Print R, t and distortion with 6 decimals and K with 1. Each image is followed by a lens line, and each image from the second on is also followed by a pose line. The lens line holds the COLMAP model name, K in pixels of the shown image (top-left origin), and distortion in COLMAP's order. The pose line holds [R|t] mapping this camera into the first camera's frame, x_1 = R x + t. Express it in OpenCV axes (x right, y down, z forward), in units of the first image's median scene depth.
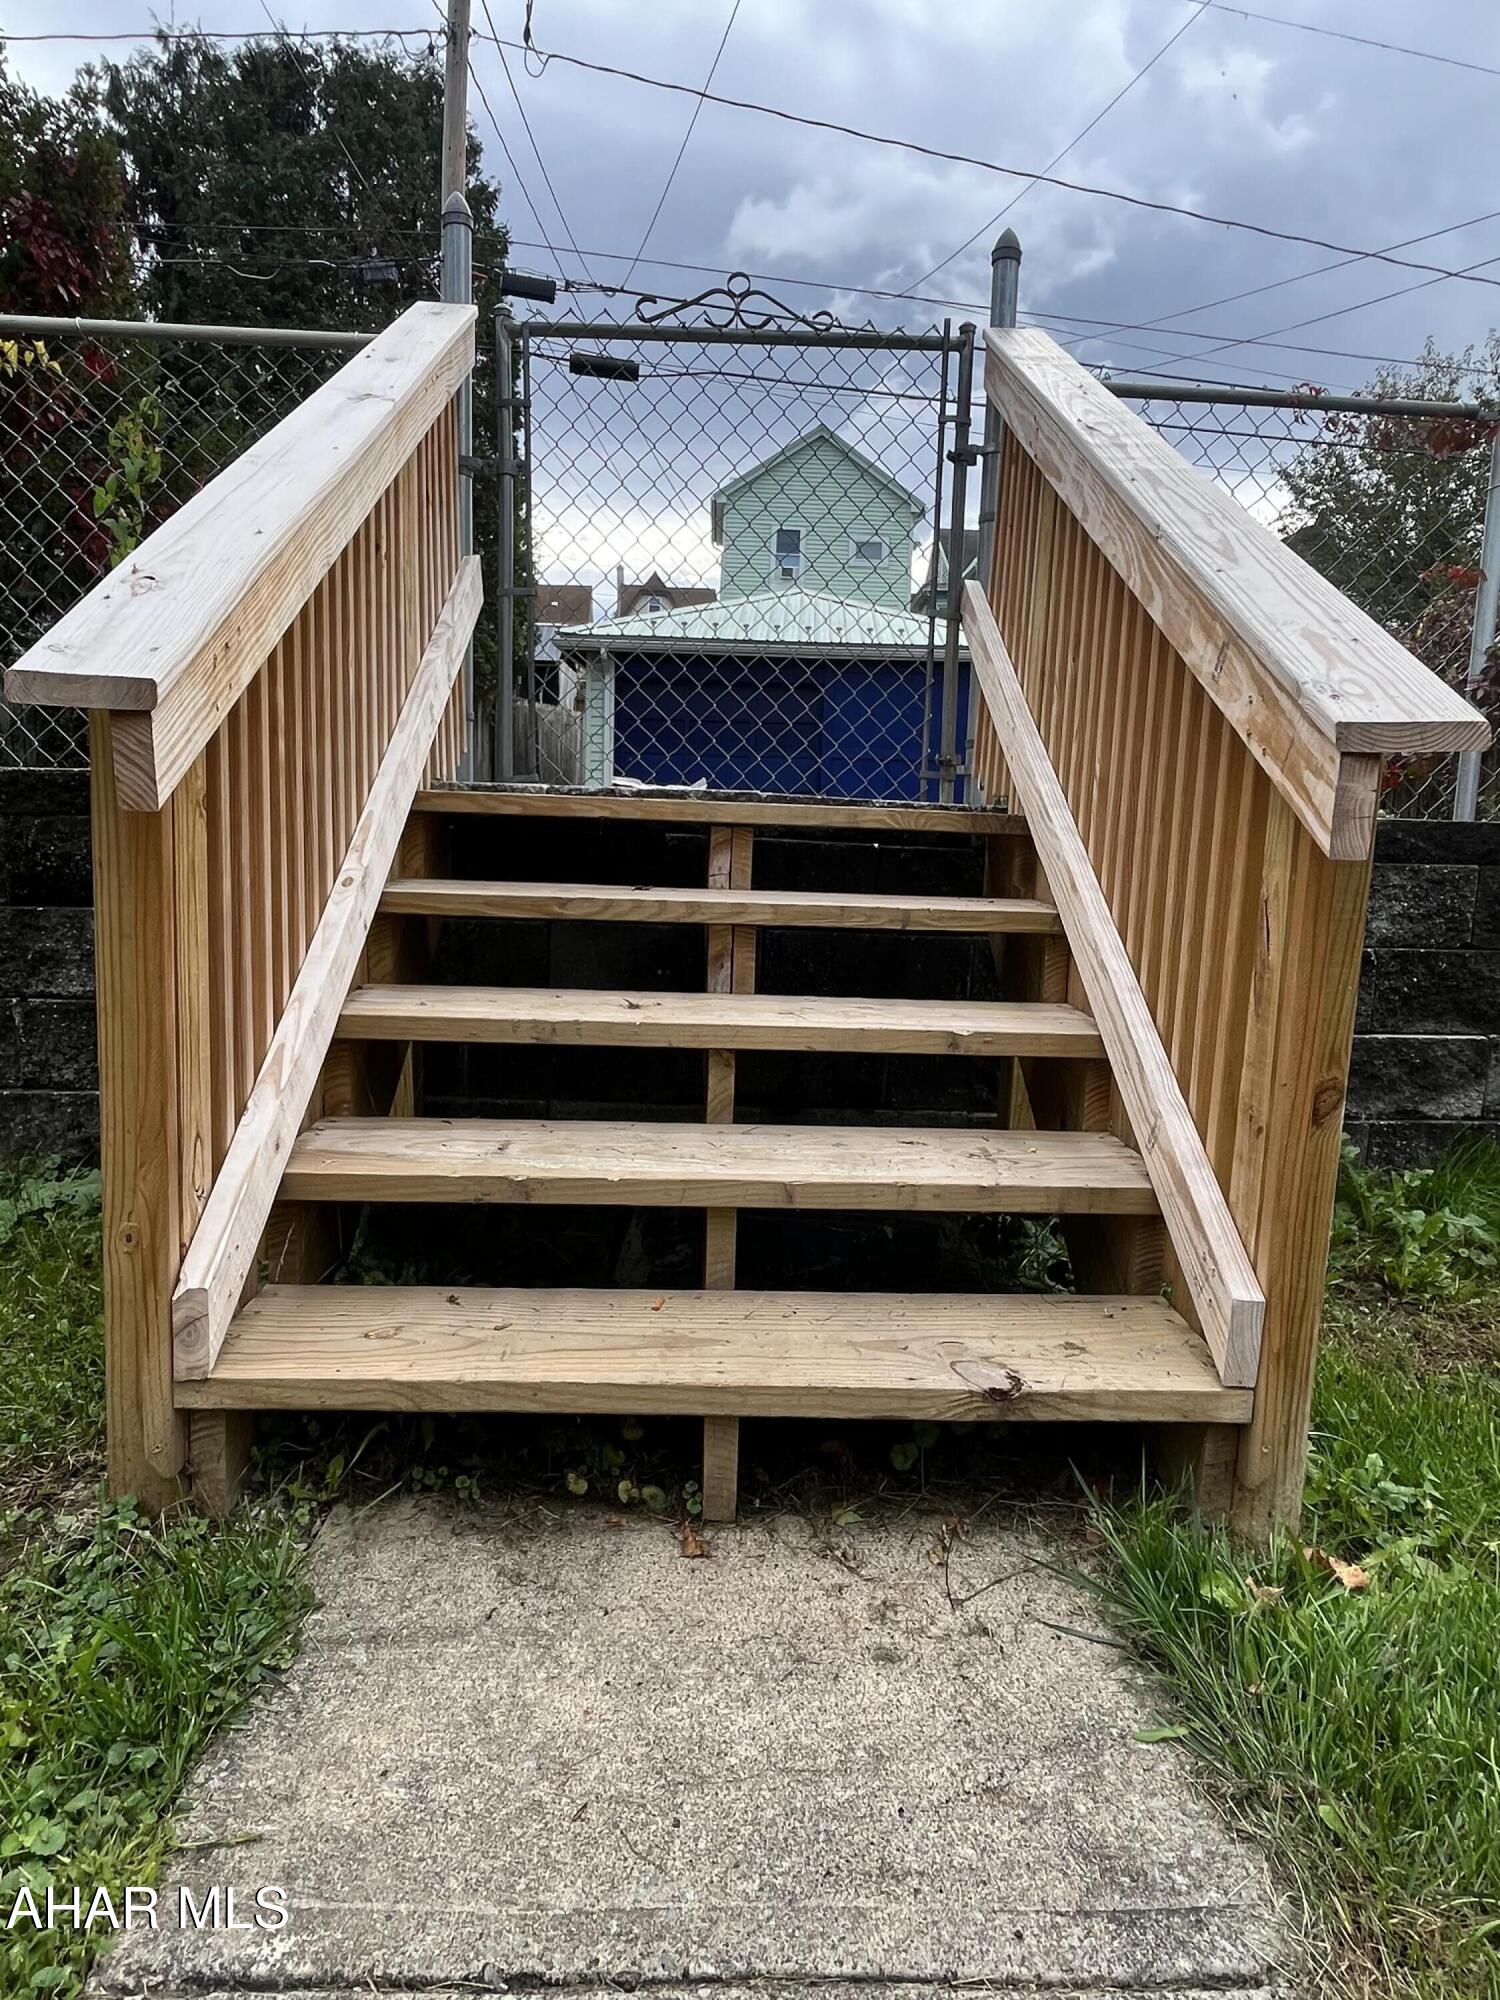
lens RADIAL K [[1203.7, 0, 750.0], [0, 1203.7, 1000.0], [0, 0, 1]] dist [0.000199, 0.001295]
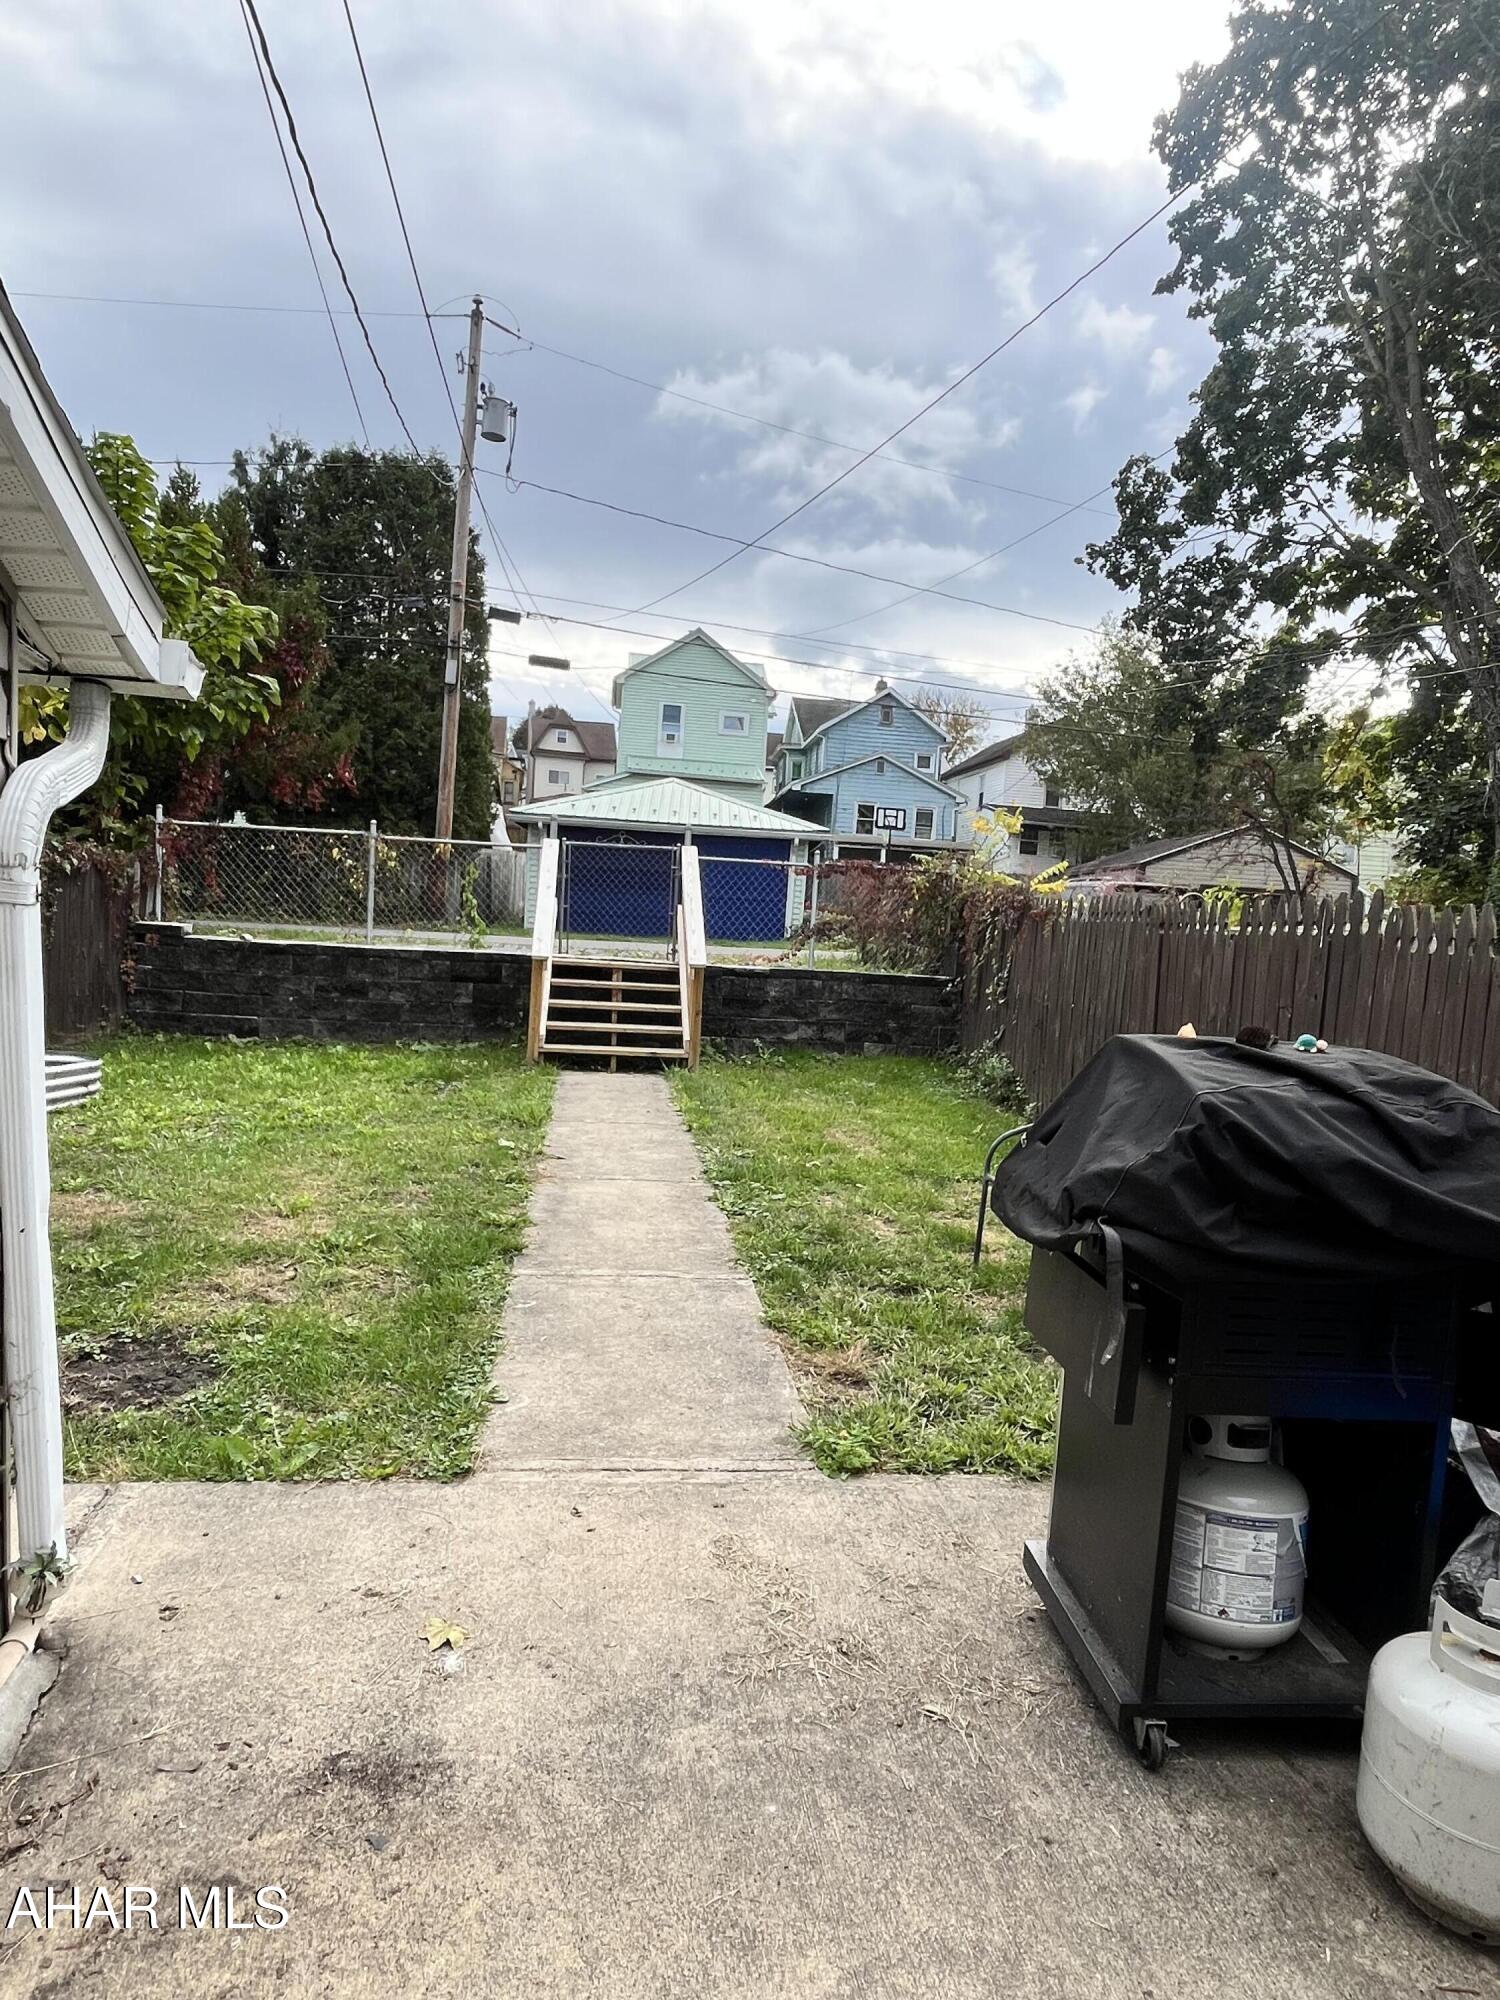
lens RADIAL K [[1124.1, 0, 750.0], [0, 1124.1, 1000.0], [0, 0, 1]] dist [-0.002900, -0.000690]
pose [[0.994753, 0.024703, 0.099278, 0.009340], [-0.016782, 0.996666, -0.079847, 0.046001], [-0.100920, 0.077762, 0.991851, -0.479457]]
